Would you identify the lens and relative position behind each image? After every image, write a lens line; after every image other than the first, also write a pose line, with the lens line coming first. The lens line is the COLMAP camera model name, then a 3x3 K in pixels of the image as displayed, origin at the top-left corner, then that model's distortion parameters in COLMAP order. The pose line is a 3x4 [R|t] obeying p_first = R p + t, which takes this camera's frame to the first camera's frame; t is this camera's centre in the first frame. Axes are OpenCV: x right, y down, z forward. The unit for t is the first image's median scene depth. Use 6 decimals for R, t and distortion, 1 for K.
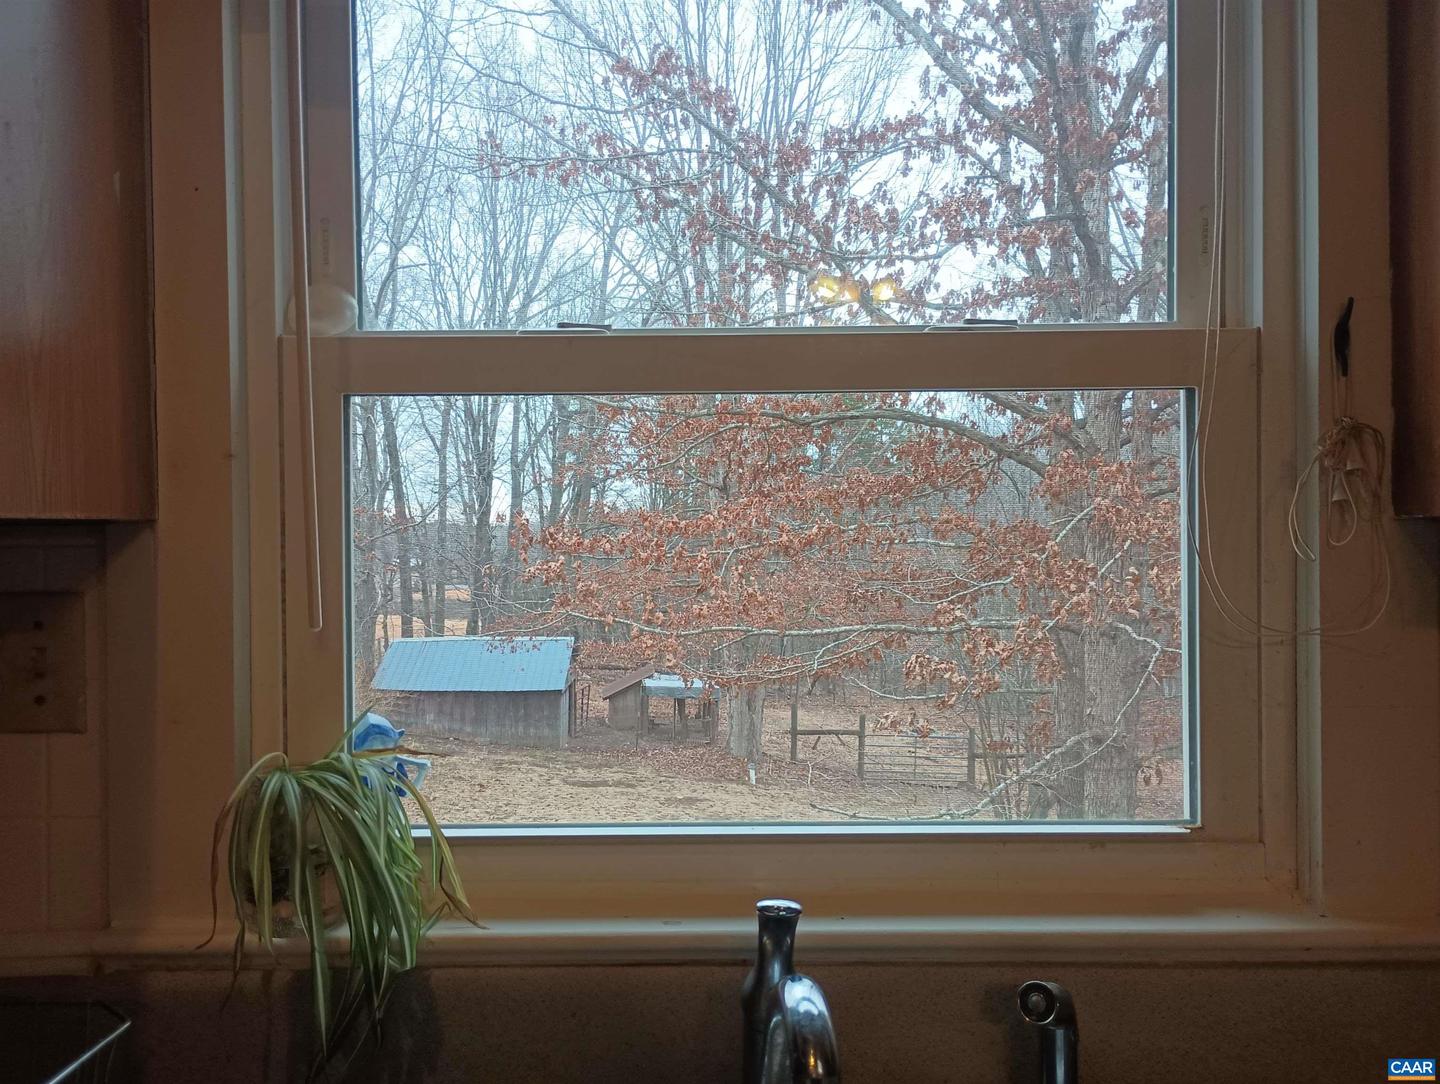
lens RADIAL K [[1182.1, 0, 714.7], [0, 1182.1, 550.4], [0, 0, 1]] dist [0.055991, -0.064106]
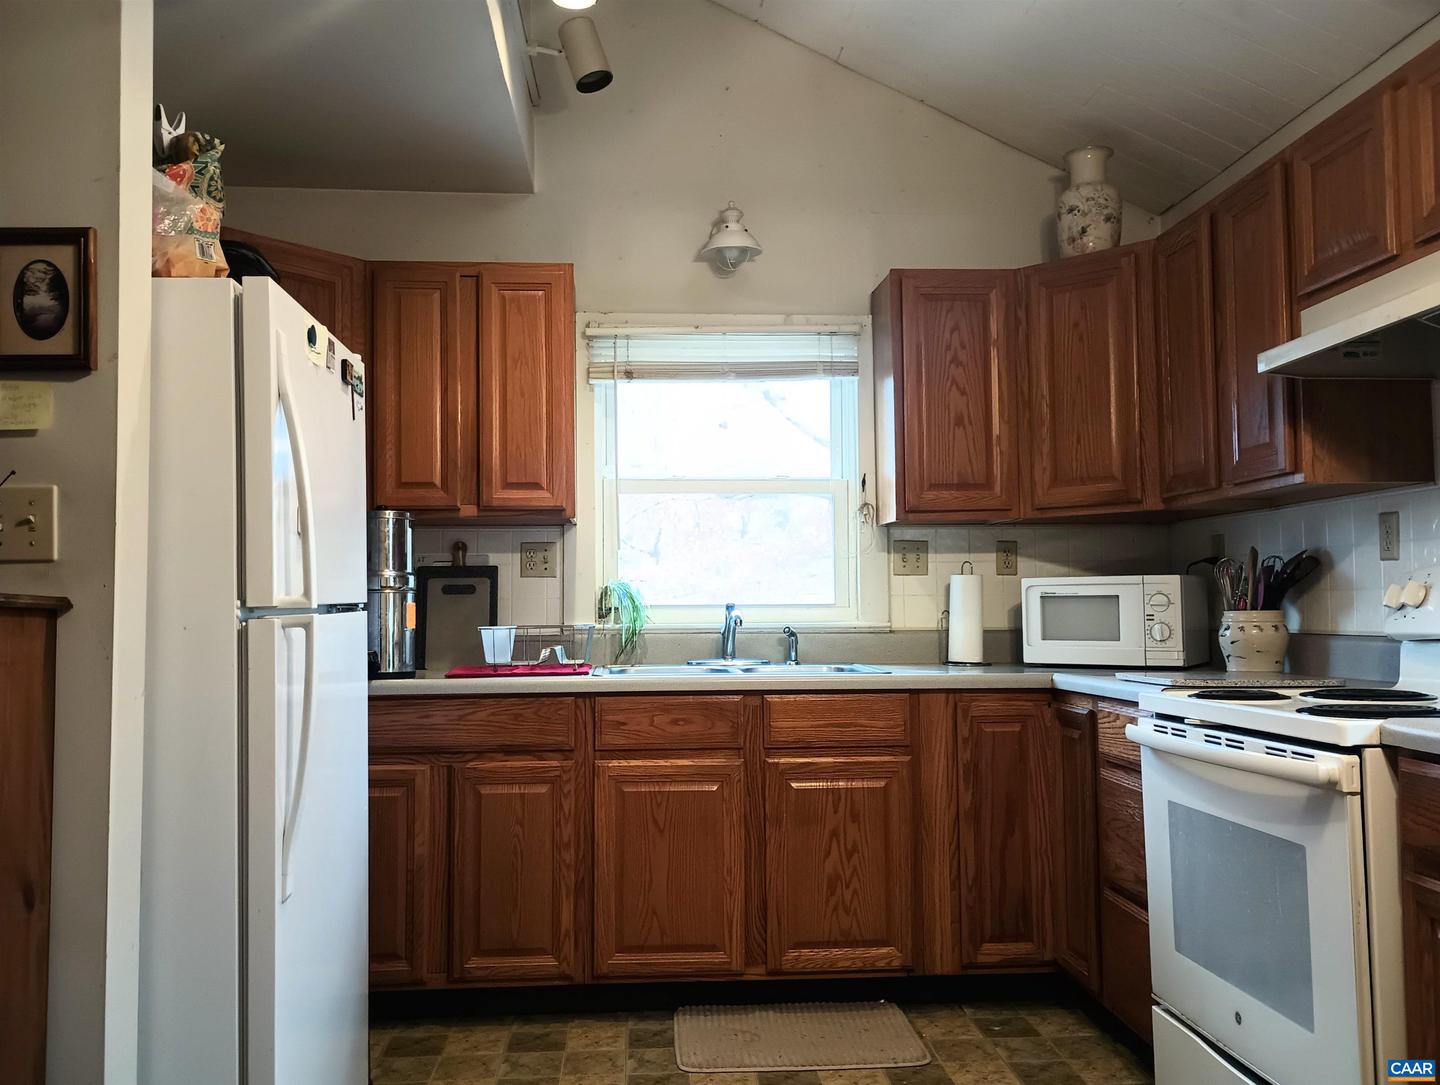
lens RADIAL K [[1182.1, 0, 714.7], [0, 1182.1, 550.9], [0, 0, 1]] dist [0.055991, -0.064106]
pose [[0.997821, 0.002833, 0.065924, -0.023919], [0.001109, 0.998217, -0.059672, 0.027160], [-0.065976, 0.059615, 0.996039, -0.271316]]
